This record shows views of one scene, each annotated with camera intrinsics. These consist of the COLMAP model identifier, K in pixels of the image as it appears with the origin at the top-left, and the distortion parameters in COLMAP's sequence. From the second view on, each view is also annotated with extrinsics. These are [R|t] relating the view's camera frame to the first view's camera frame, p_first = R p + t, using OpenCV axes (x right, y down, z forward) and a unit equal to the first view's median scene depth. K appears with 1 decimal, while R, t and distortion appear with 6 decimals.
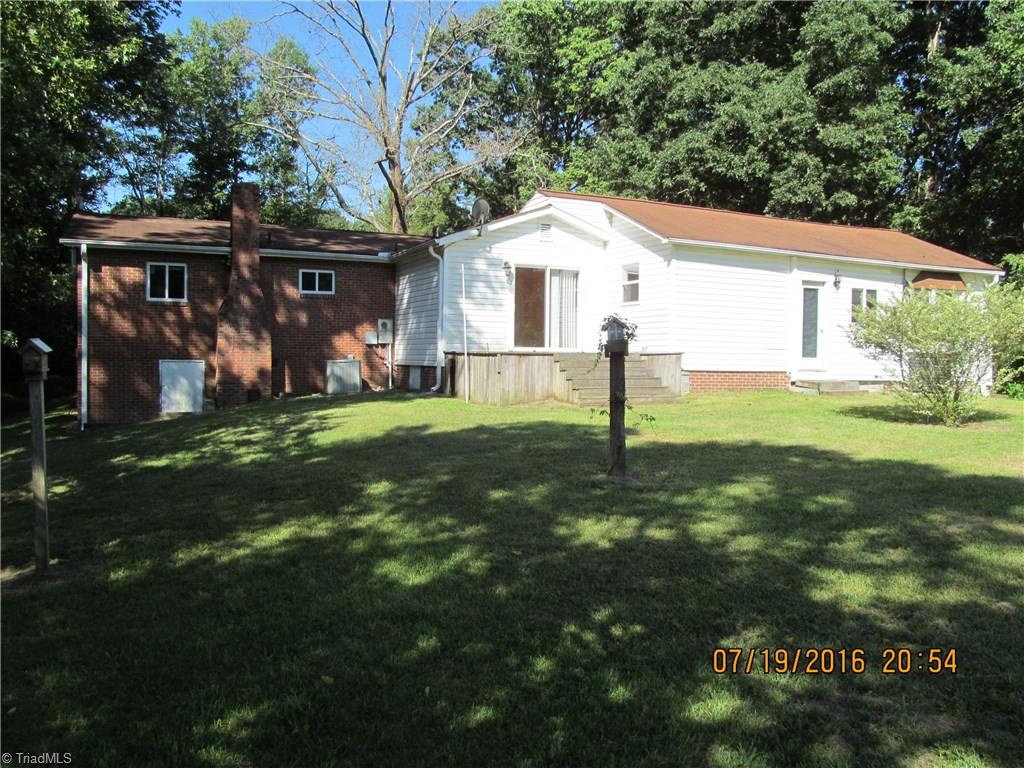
lens RADIAL K [[852.1, 0, 512.0], [0, 852.1, 384.0], [0, 0, 1]] dist [-0.074933, 0.014421]
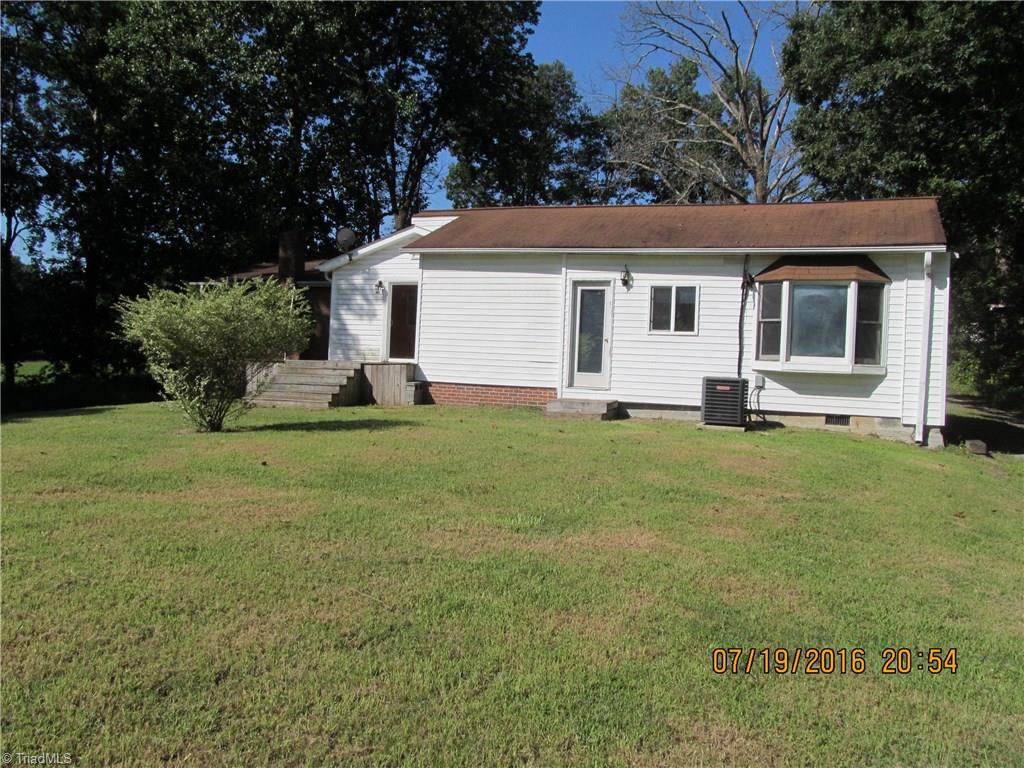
lens RADIAL K [[852.1, 0, 512.0], [0, 852.1, 384.0], [0, 0, 1]] dist [-0.074933, 0.014421]
pose [[0.686062, 0.029118, -0.726960, 0.908279], [-0.053168, 0.998534, -0.010182, -0.007104], [0.725598, 0.045637, 0.686604, 0.364071]]
